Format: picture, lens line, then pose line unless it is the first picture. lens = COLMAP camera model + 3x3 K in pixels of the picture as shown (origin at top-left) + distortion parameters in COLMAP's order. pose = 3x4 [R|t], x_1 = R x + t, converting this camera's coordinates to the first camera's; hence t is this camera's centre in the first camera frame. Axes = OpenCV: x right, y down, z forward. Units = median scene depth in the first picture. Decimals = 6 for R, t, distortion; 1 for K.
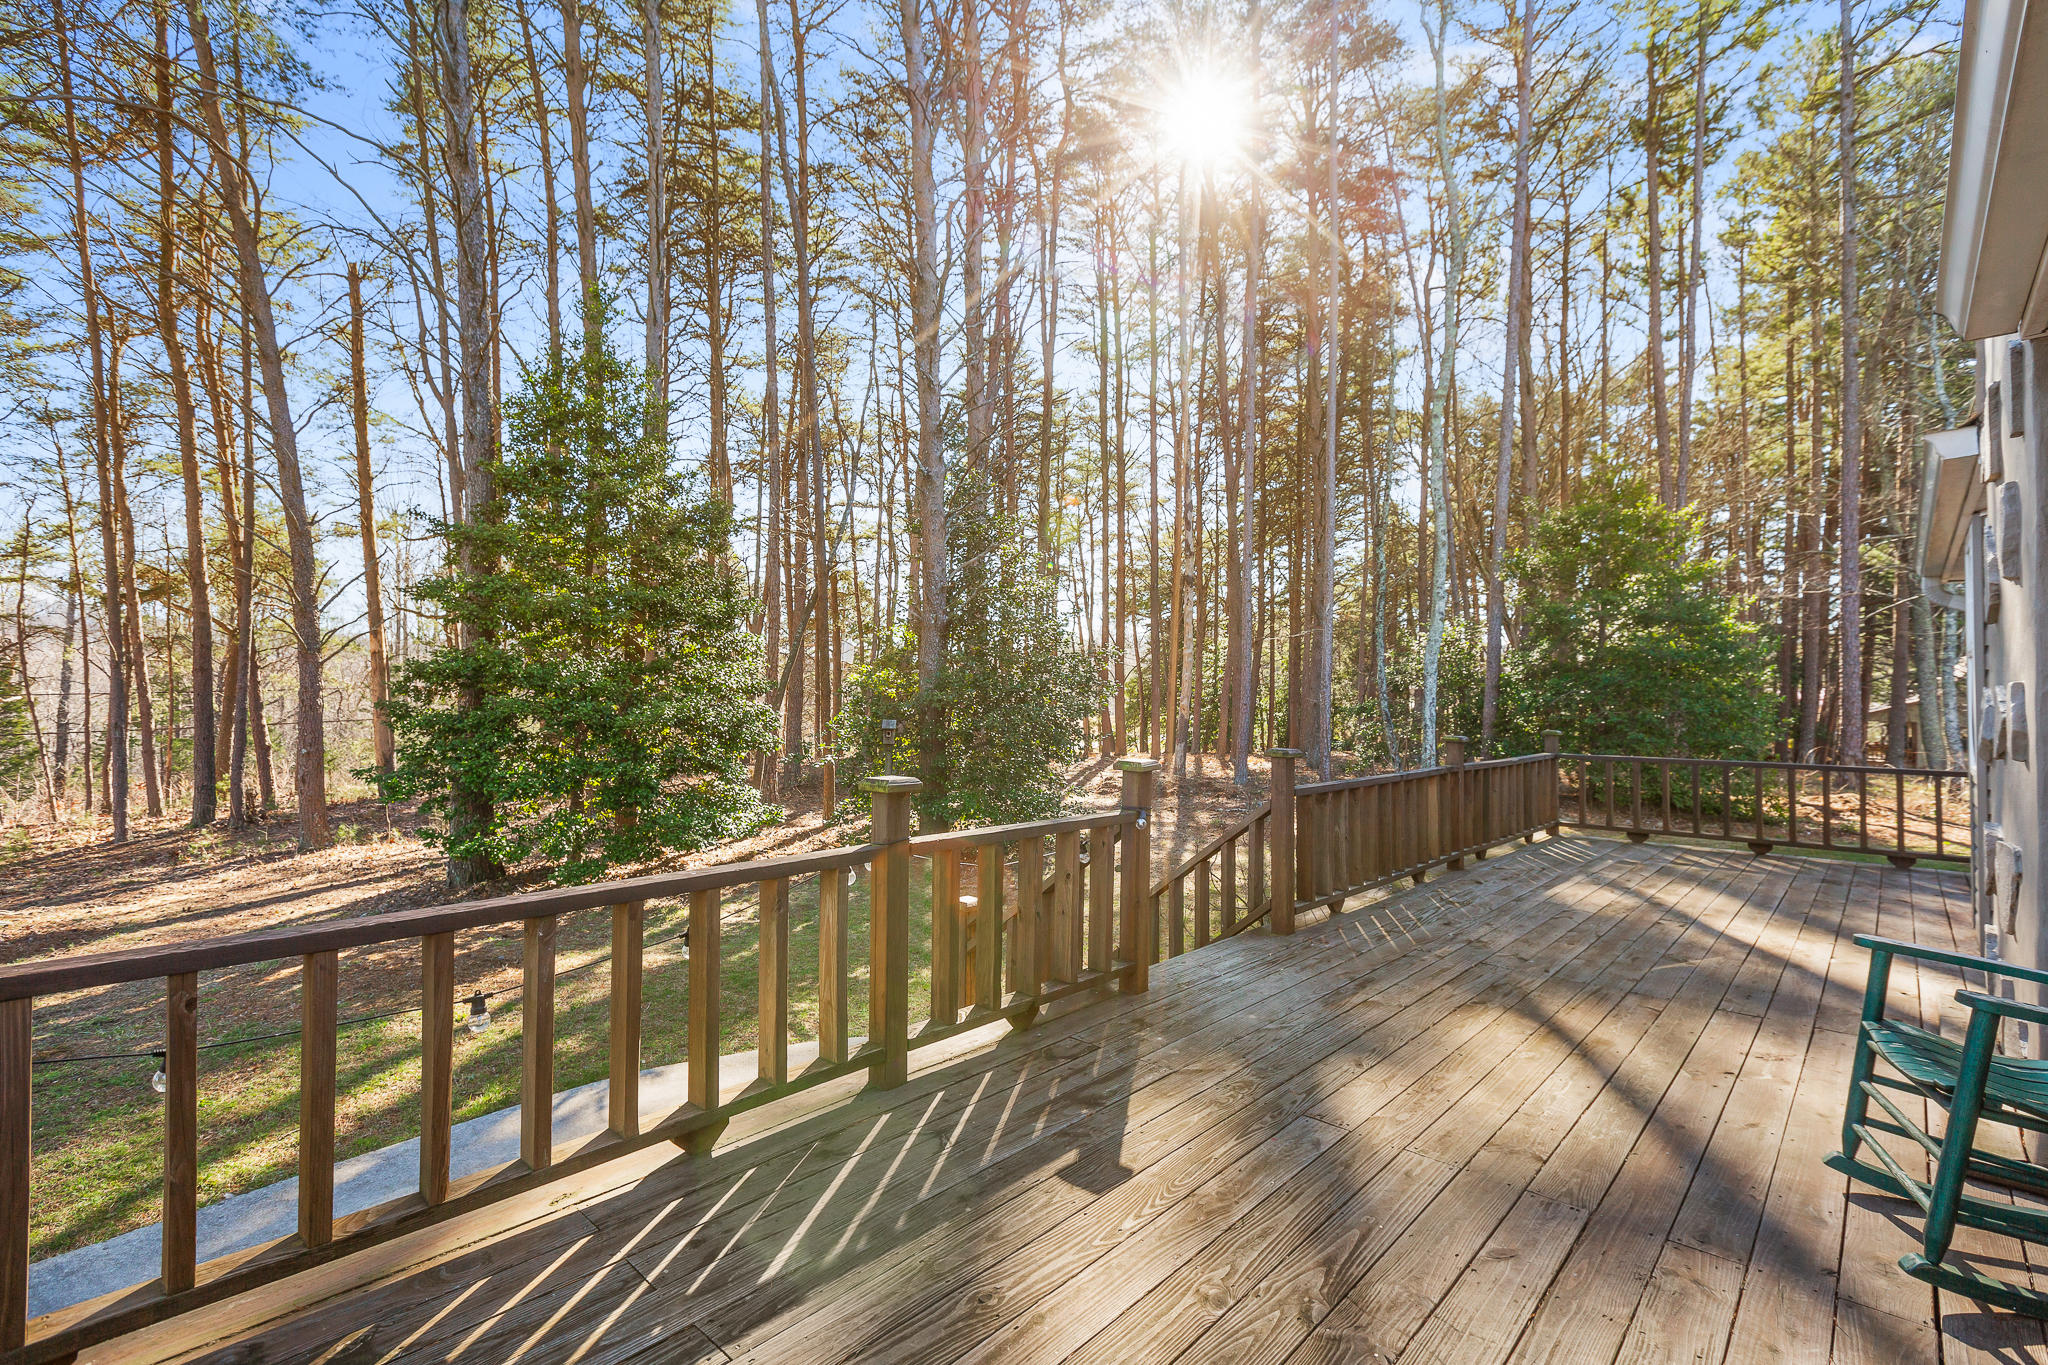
lens RADIAL K [[925.7, 0, 1024.0], [0, 925.7, 682.5], [0, 0, 1]] dist [-0.000053, -0.000017]
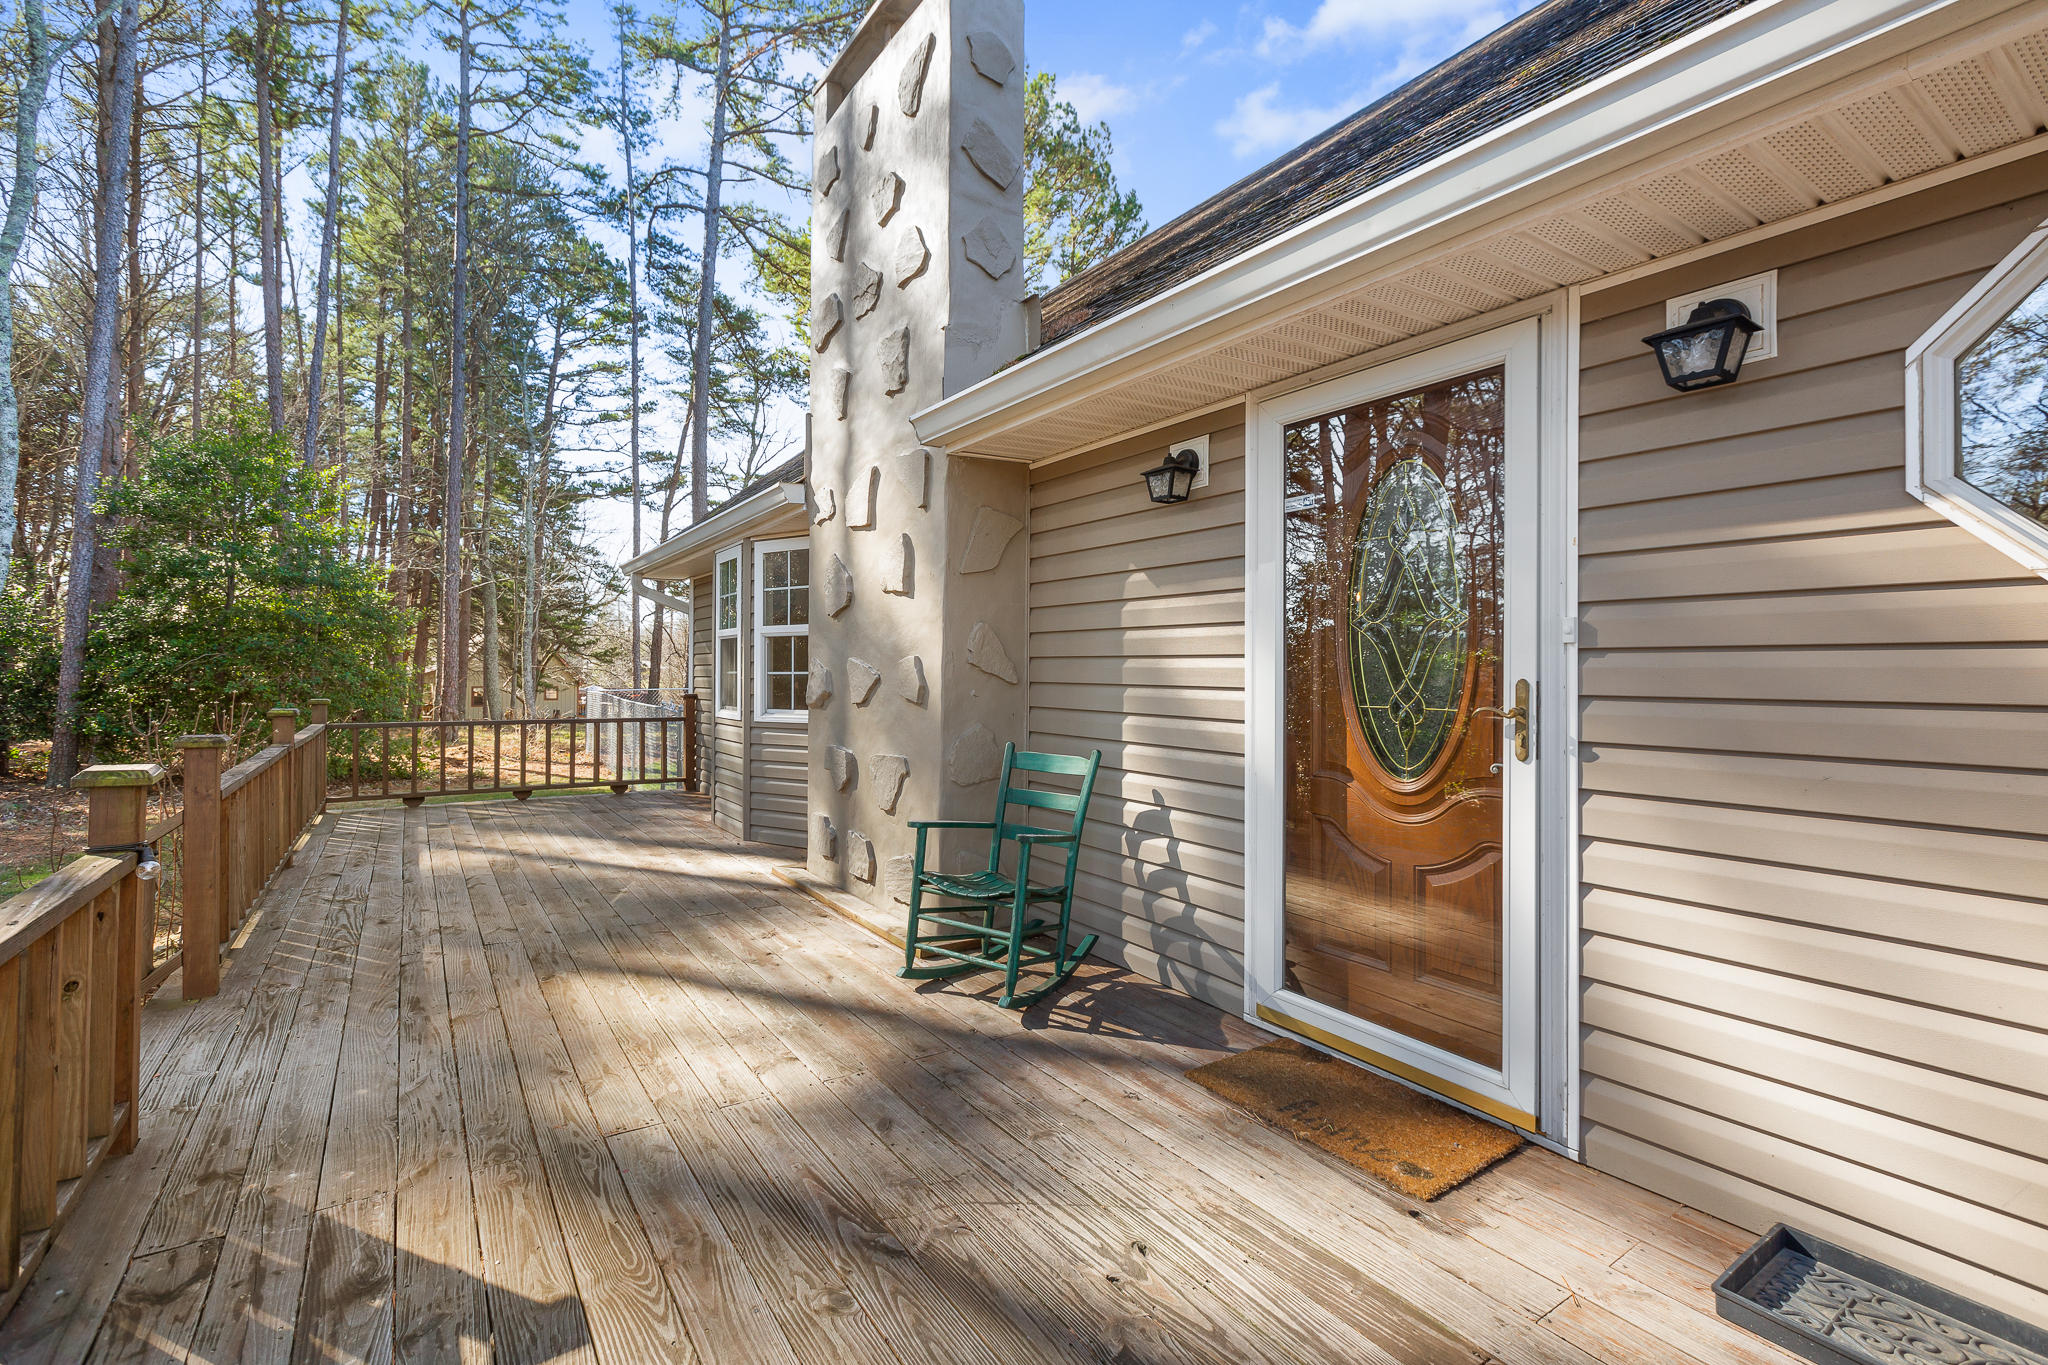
lens RADIAL K [[890.7, 0, 1032.7], [0, 890.7, 662.6], [0, 0, 1]] dist [0.000392, -0.000162]
pose [[0.227459, 0.006789, 0.973764, -0.310981], [-0.022751, 0.999740, -0.001656, 0.003505], [-0.973522, -0.021777, 0.227554, 0.296112]]
